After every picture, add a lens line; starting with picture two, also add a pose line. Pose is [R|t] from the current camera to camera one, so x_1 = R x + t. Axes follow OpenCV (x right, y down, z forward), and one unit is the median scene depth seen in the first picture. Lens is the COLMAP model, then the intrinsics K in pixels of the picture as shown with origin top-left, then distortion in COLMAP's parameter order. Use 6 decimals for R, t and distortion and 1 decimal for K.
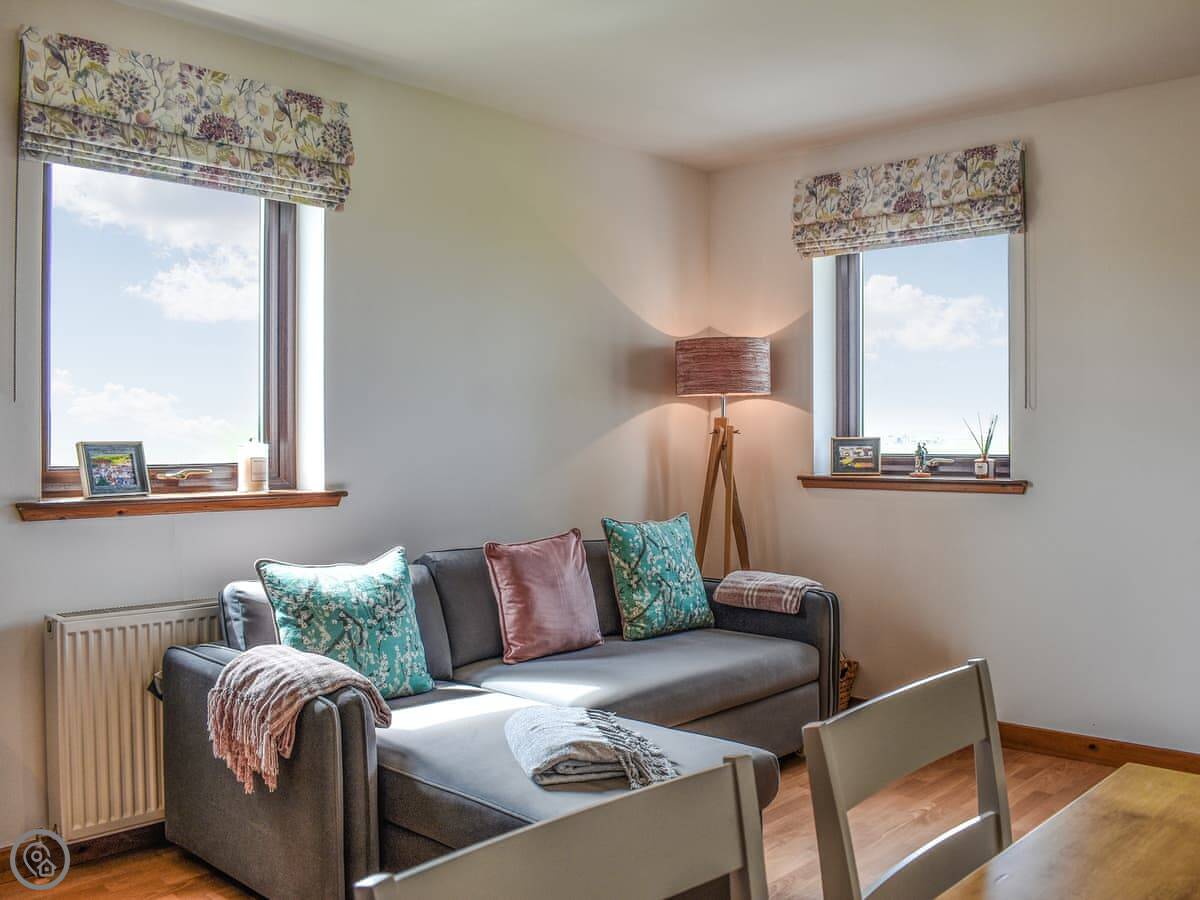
lens RADIAL K [[1068.6, 0, 597.3], [0, 1068.6, 450.0], [0, 0, 1]] dist [-0.100740, 0.029584]
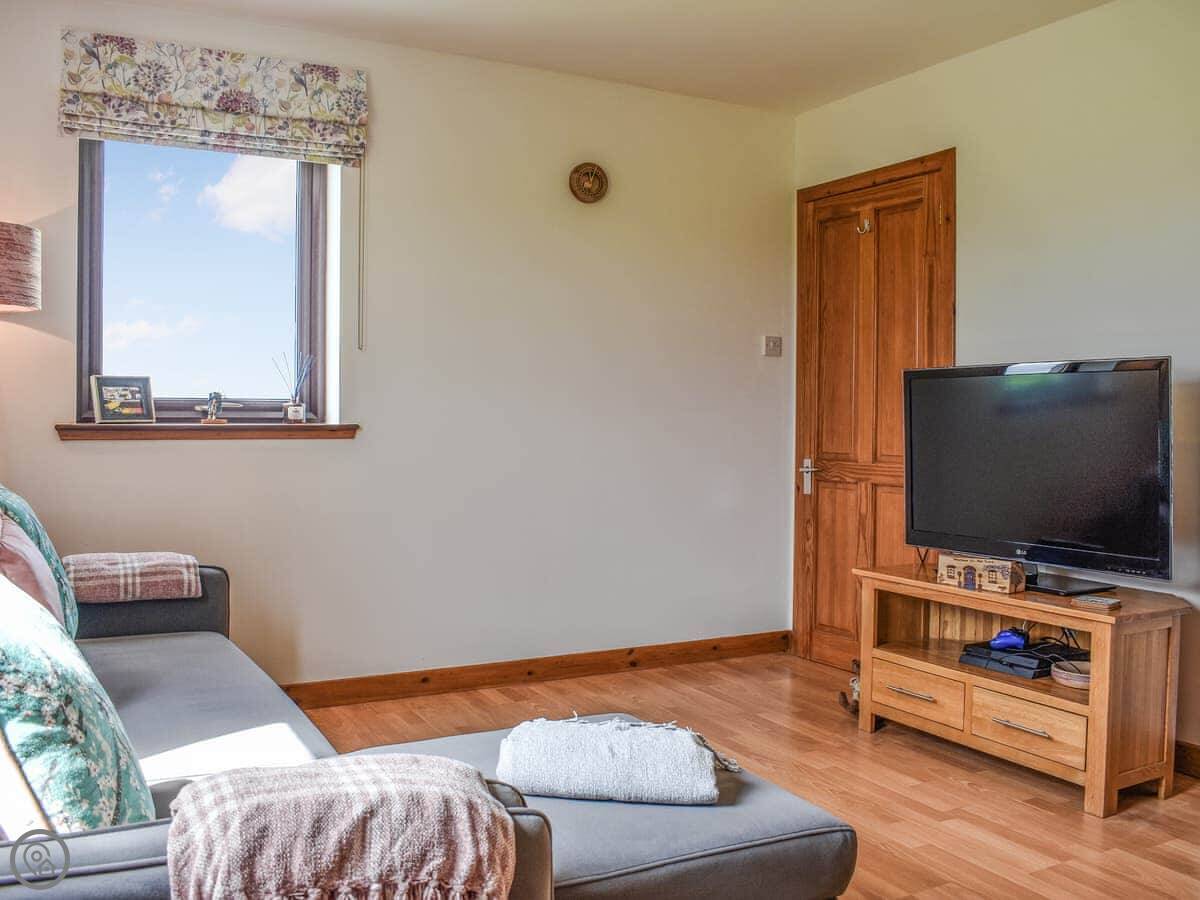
lens RADIAL K [[1068.6, 0, 595.6], [0, 1068.6, 440.9], [0, 0, 1]] dist [-0.100740, 0.029584]
pose [[0.322422, -0.019743, 0.946390, -0.435599], [0.000287, 0.999784, 0.020759, 0.023332], [-0.946596, -0.006422, 0.322358, 0.465120]]
